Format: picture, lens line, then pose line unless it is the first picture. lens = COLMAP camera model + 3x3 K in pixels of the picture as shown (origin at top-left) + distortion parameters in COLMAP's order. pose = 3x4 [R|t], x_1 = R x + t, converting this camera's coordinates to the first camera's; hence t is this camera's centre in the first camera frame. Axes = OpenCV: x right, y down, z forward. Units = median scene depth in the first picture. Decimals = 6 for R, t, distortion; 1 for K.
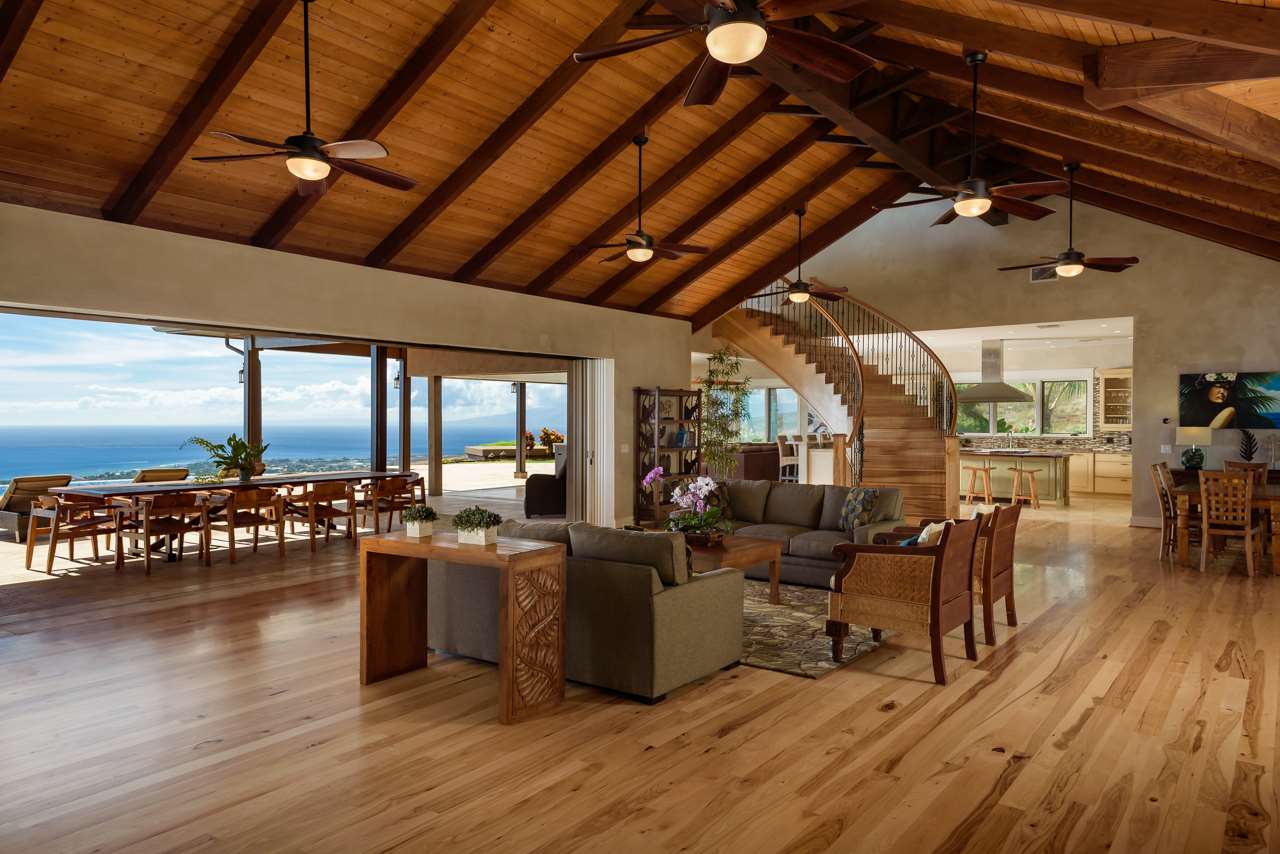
lens RADIAL K [[935.9, 0, 643.3], [0, 935.9, 424.5], [0, 0, 1]] dist [0.104664, -0.015990]
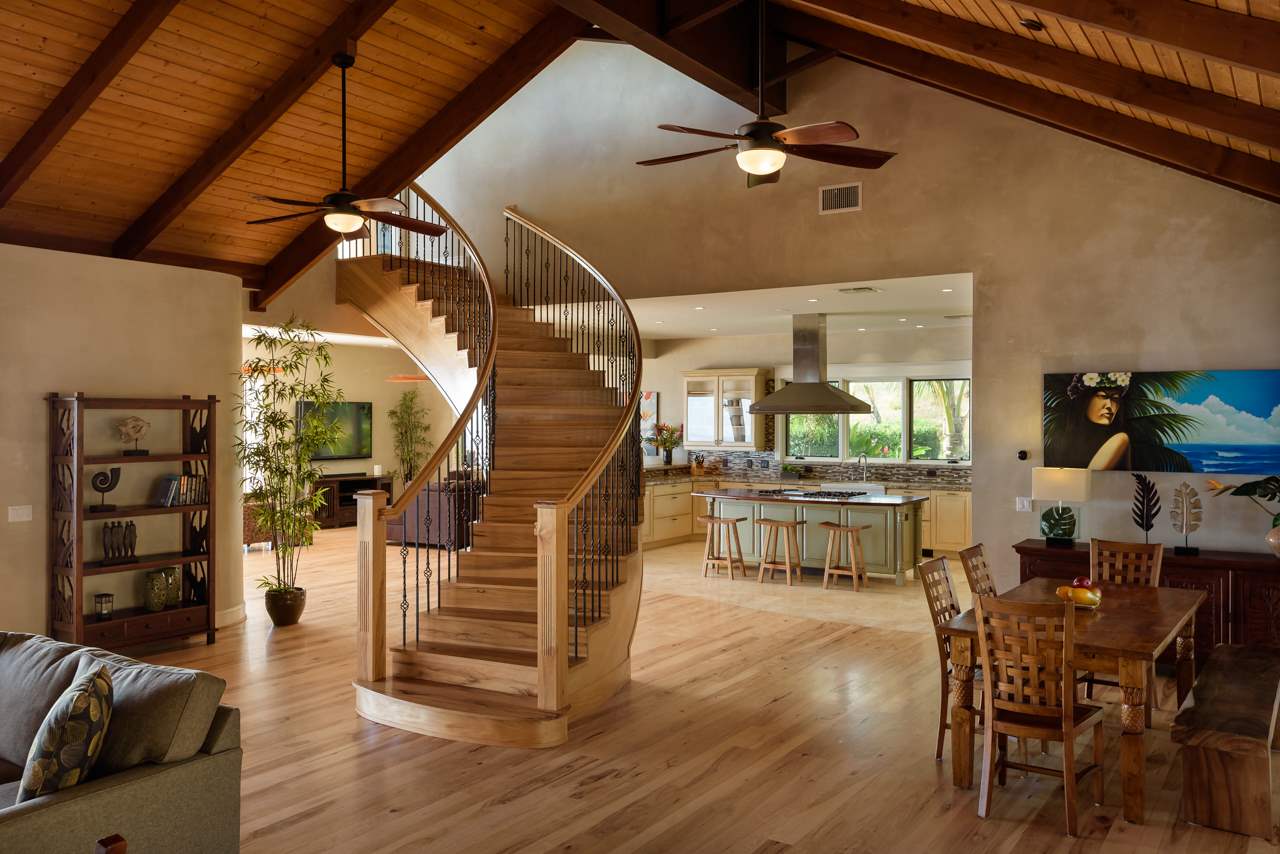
lens RADIAL K [[1148.8, 0, 636.0], [0, 1148.8, 421.4], [0, 0, 1]] dist [0.043532, -0.006762]
pose [[0.997941, -0.000185, 0.064131, 0.388330], [0.000274, 0.999999, -0.001380, -0.032841], [-0.064131, 0.001394, 0.997941, 0.478495]]
